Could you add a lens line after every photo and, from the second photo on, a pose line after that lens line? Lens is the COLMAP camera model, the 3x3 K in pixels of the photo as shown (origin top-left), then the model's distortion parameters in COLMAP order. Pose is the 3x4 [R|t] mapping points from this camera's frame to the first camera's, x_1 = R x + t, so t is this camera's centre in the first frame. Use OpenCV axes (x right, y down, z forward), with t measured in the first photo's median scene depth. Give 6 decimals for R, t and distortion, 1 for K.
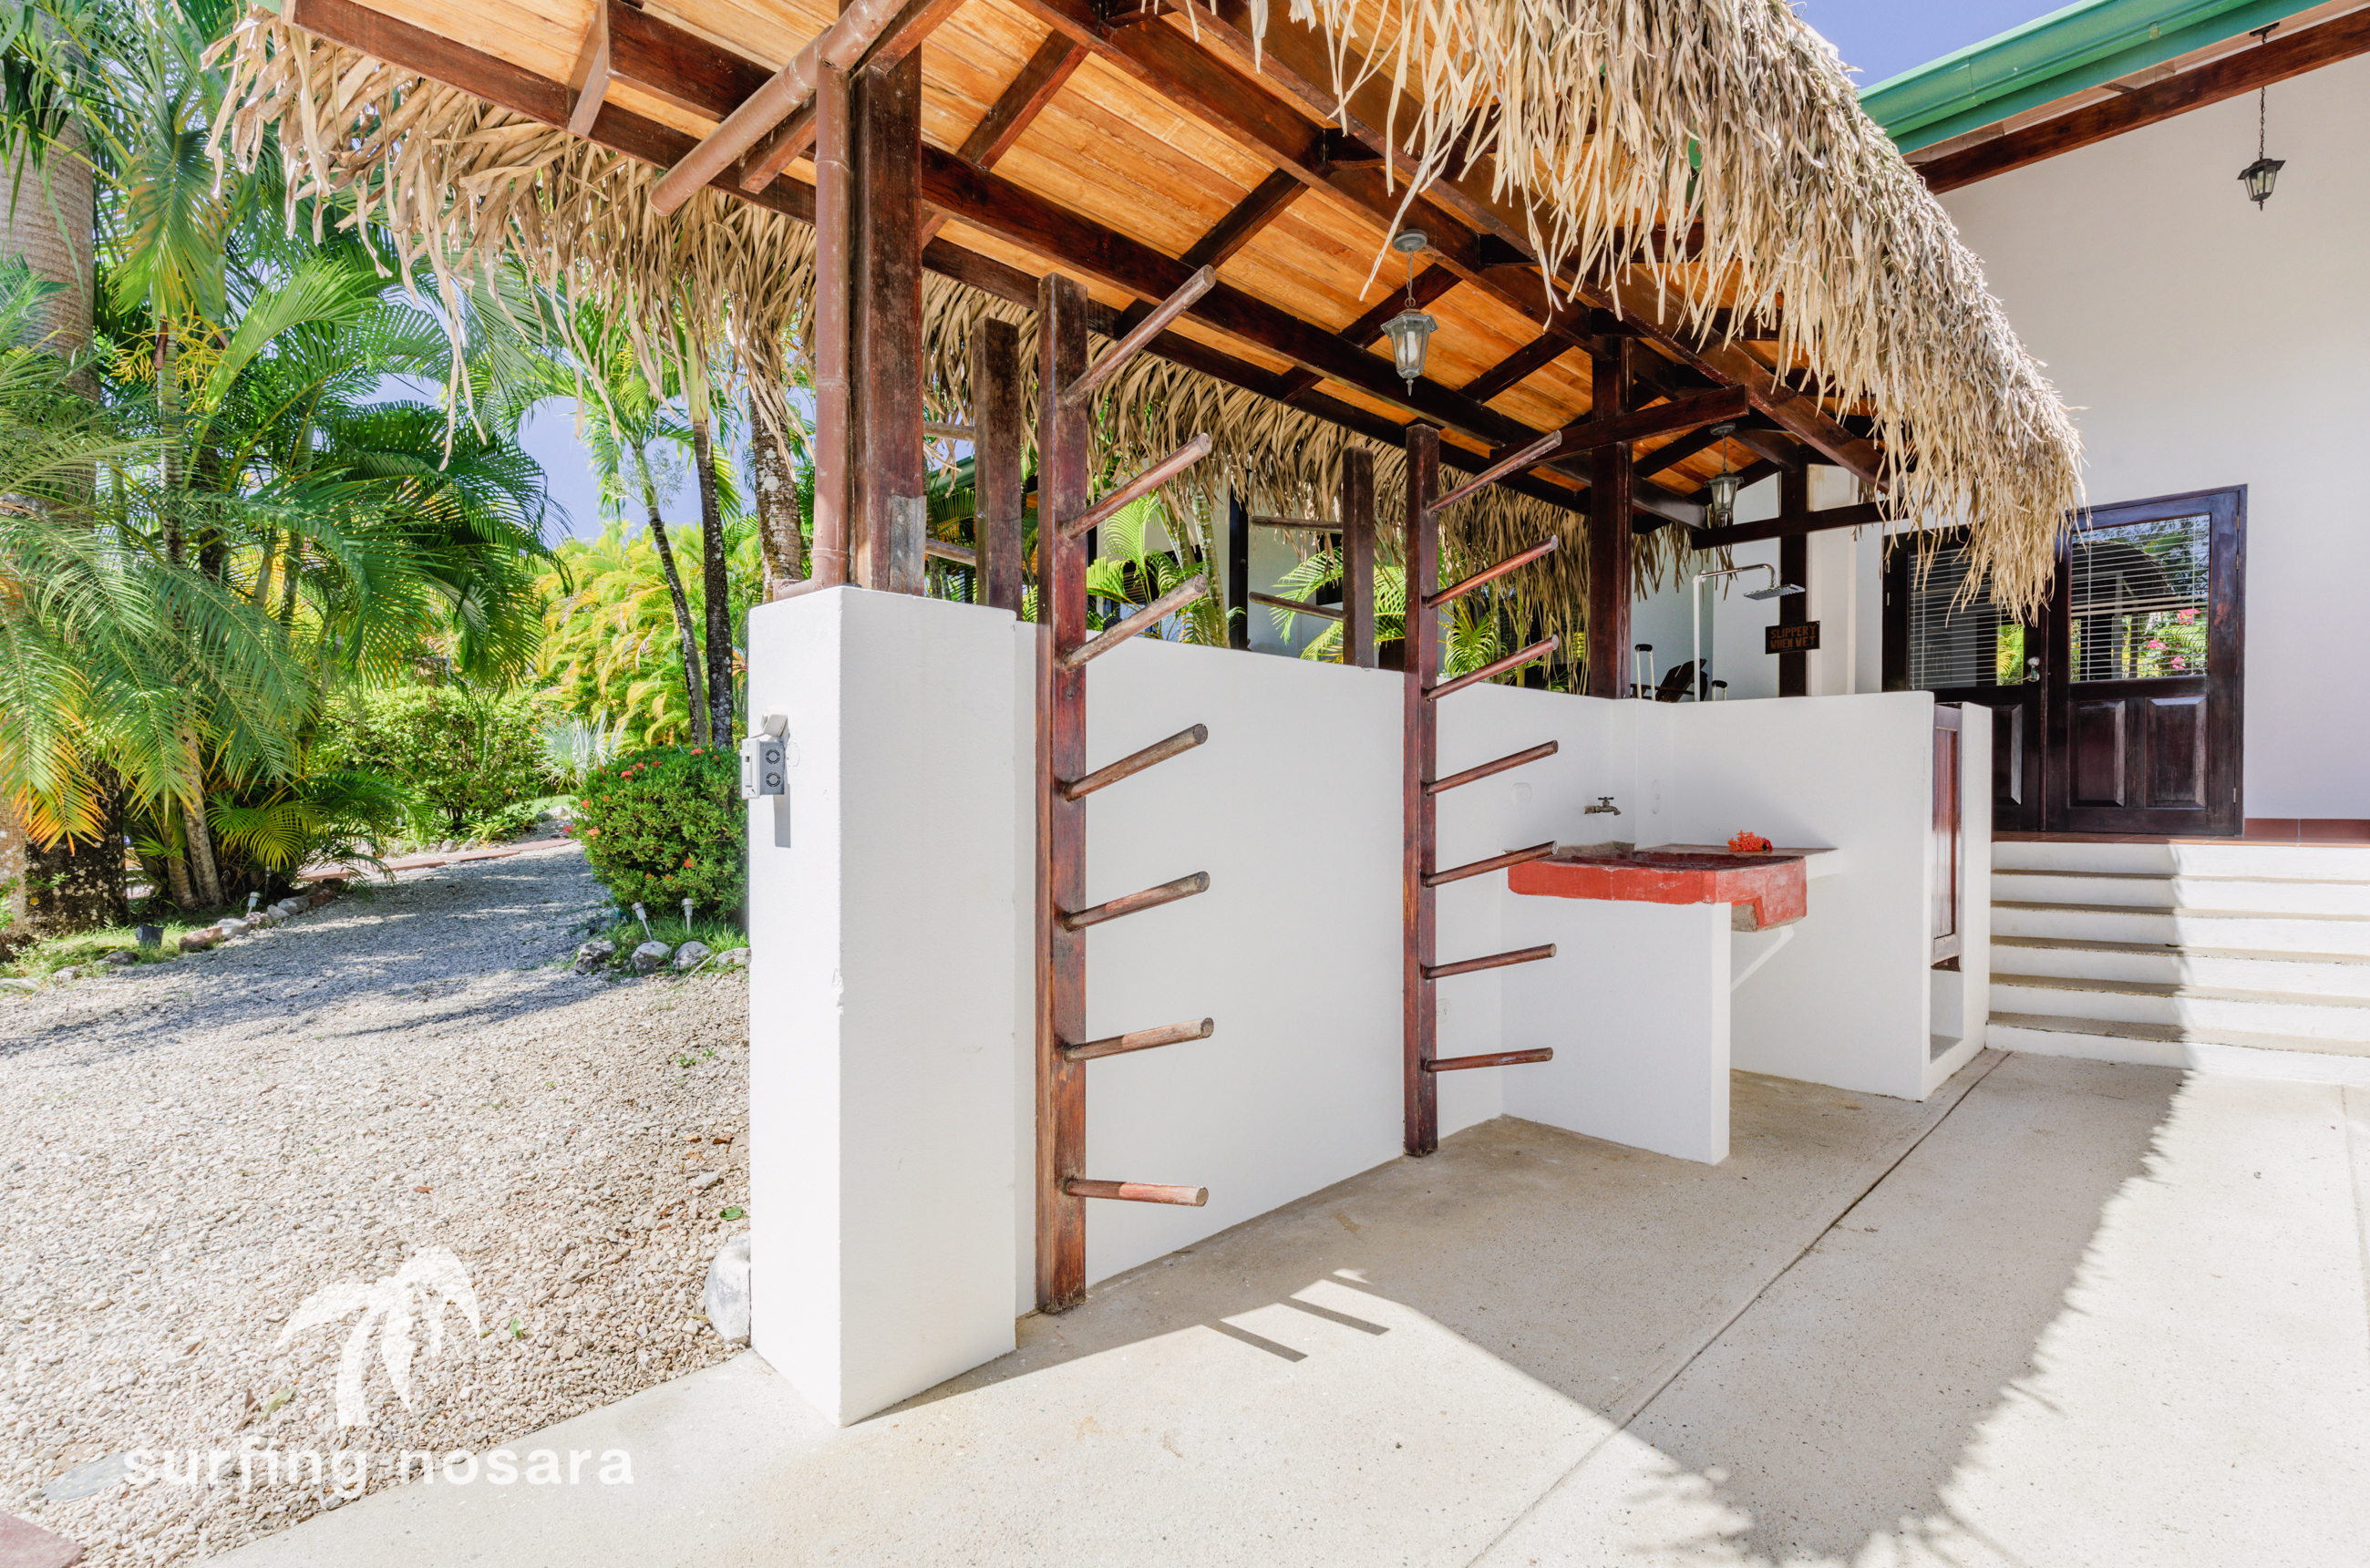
lens RADIAL K [[1062.2, 0, 1185.0], [0, 1062.2, 784.0], [0, 0, 1]] dist [0.000460, 0.000065]
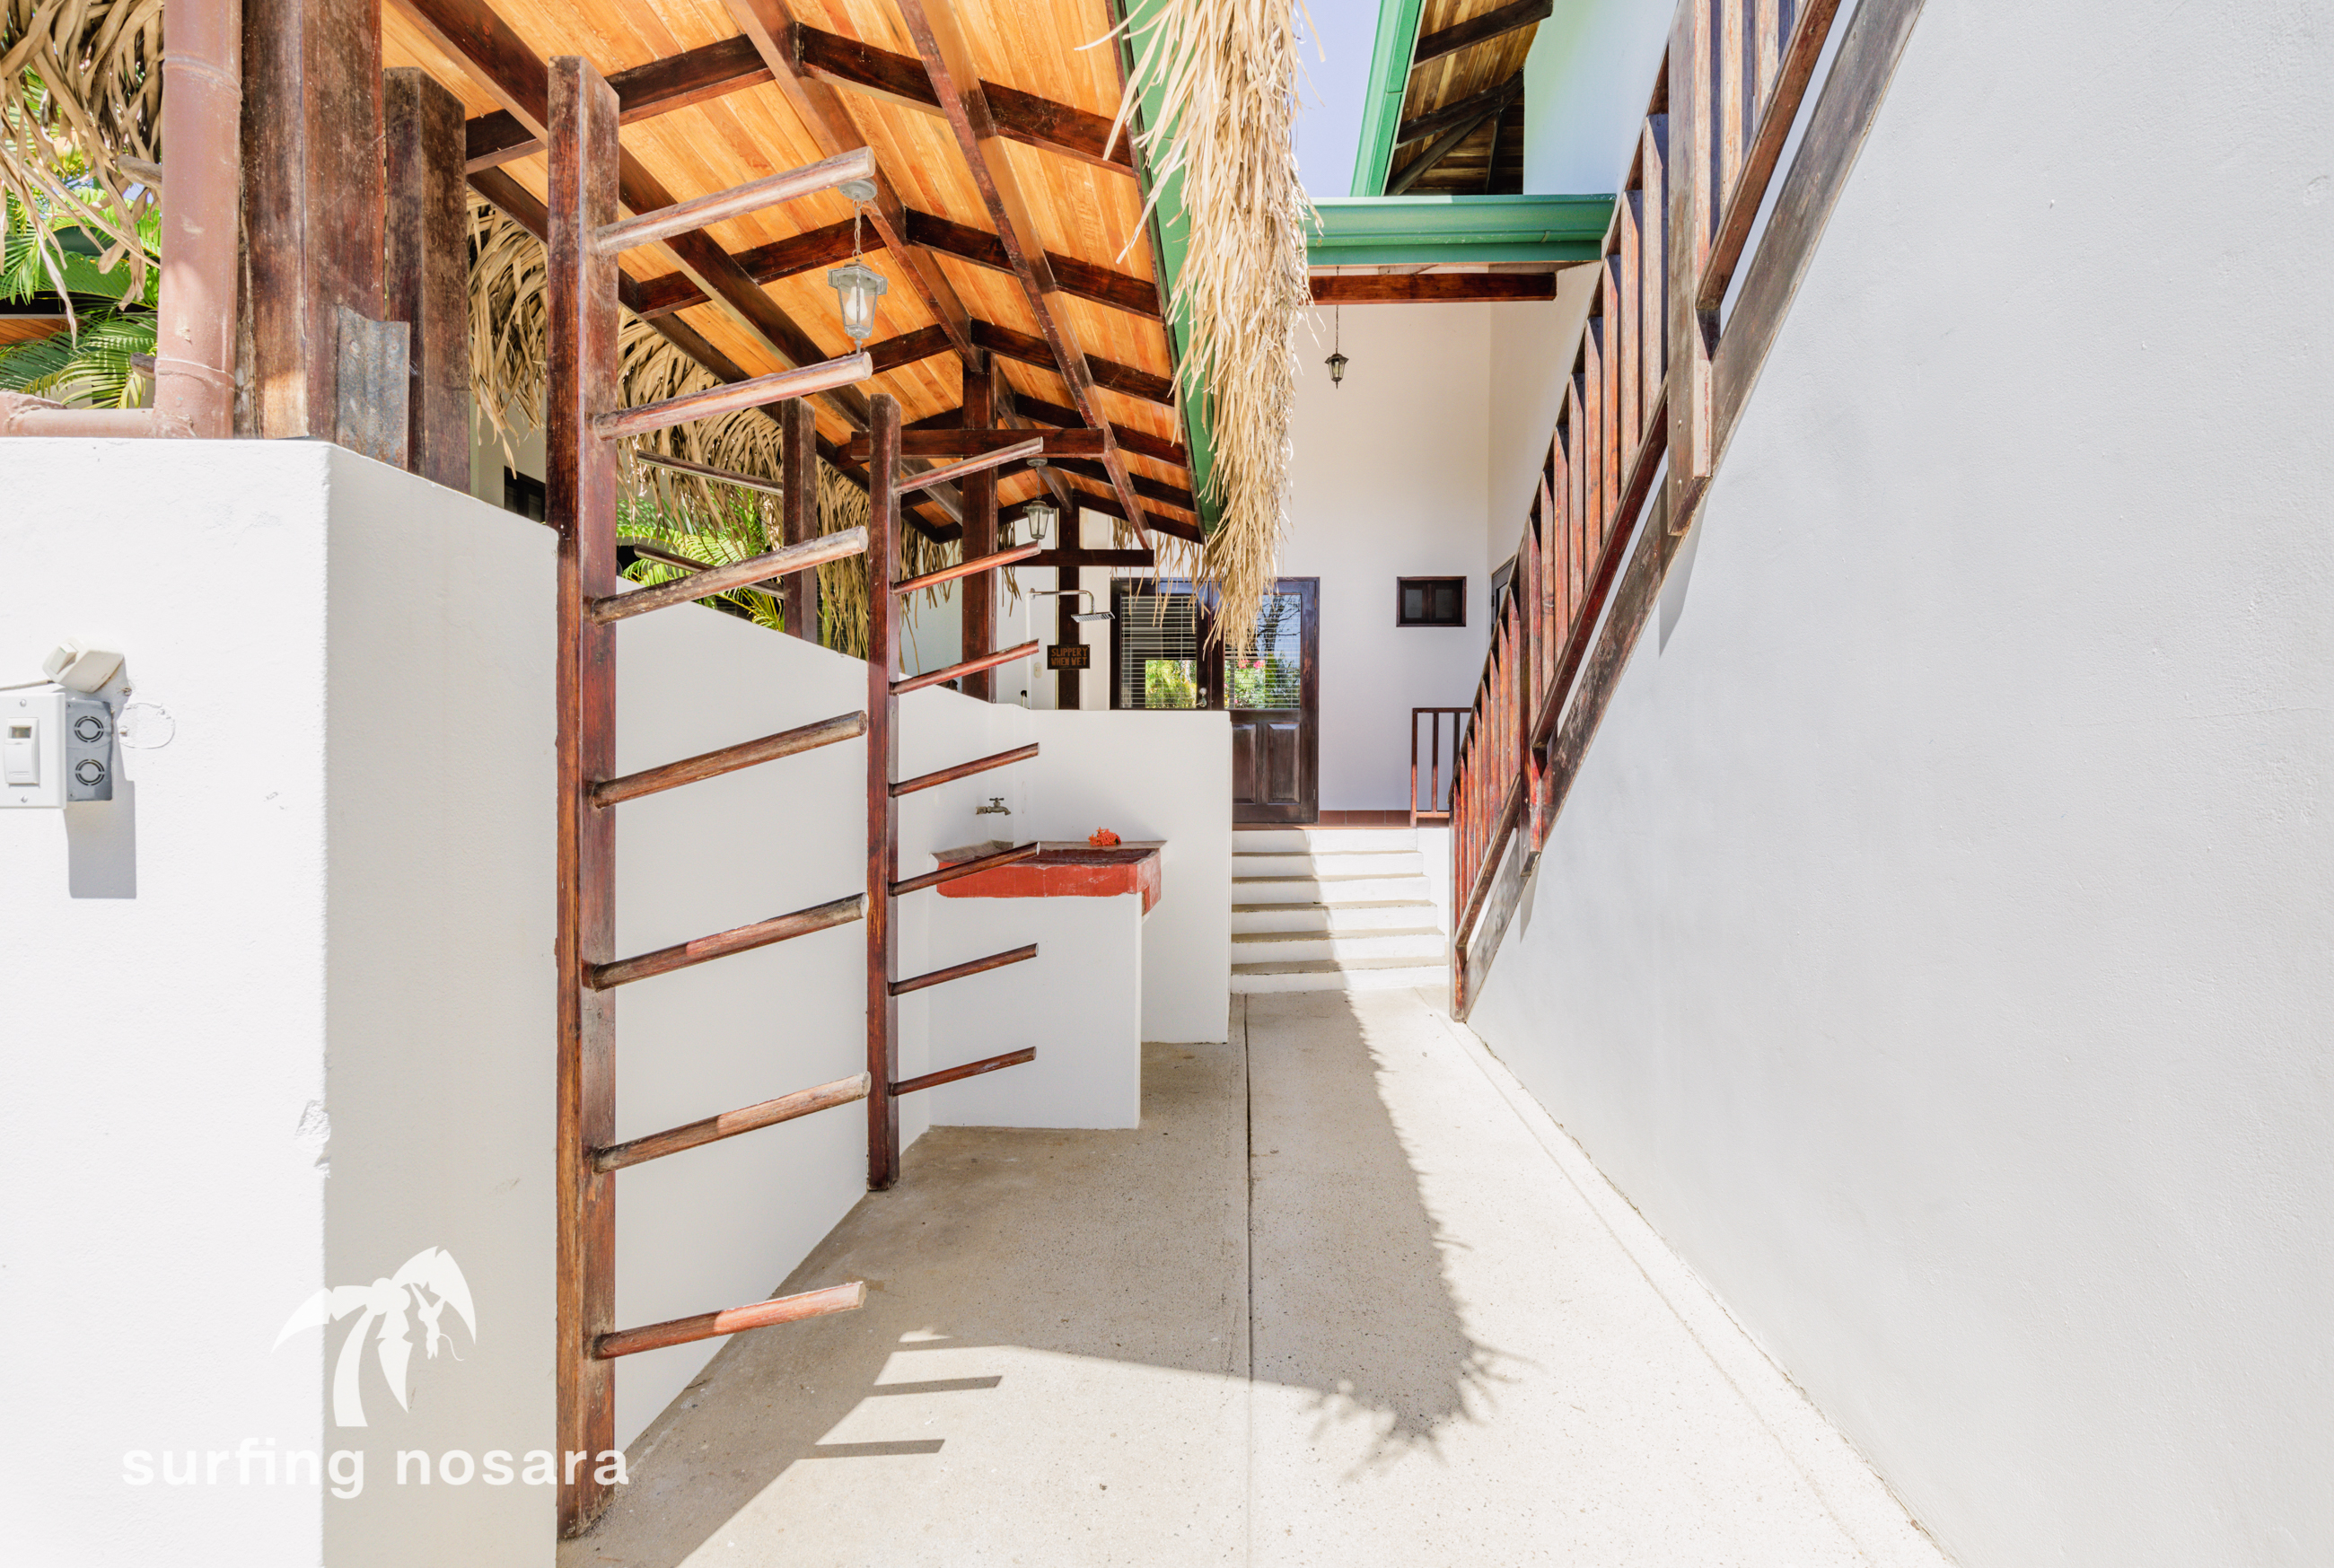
lens RADIAL K [[1073.4, 0, 1167.0], [0, 1073.4, 784.0], [0, 0, 1]] dist [0.007706, 0.000641]
pose [[0.727369, 0.004721, 0.686230, -0.249781], [-0.004804, 0.999987, -0.001788, -0.000121], [-0.686230, -0.001996, 0.727382, 0.160509]]
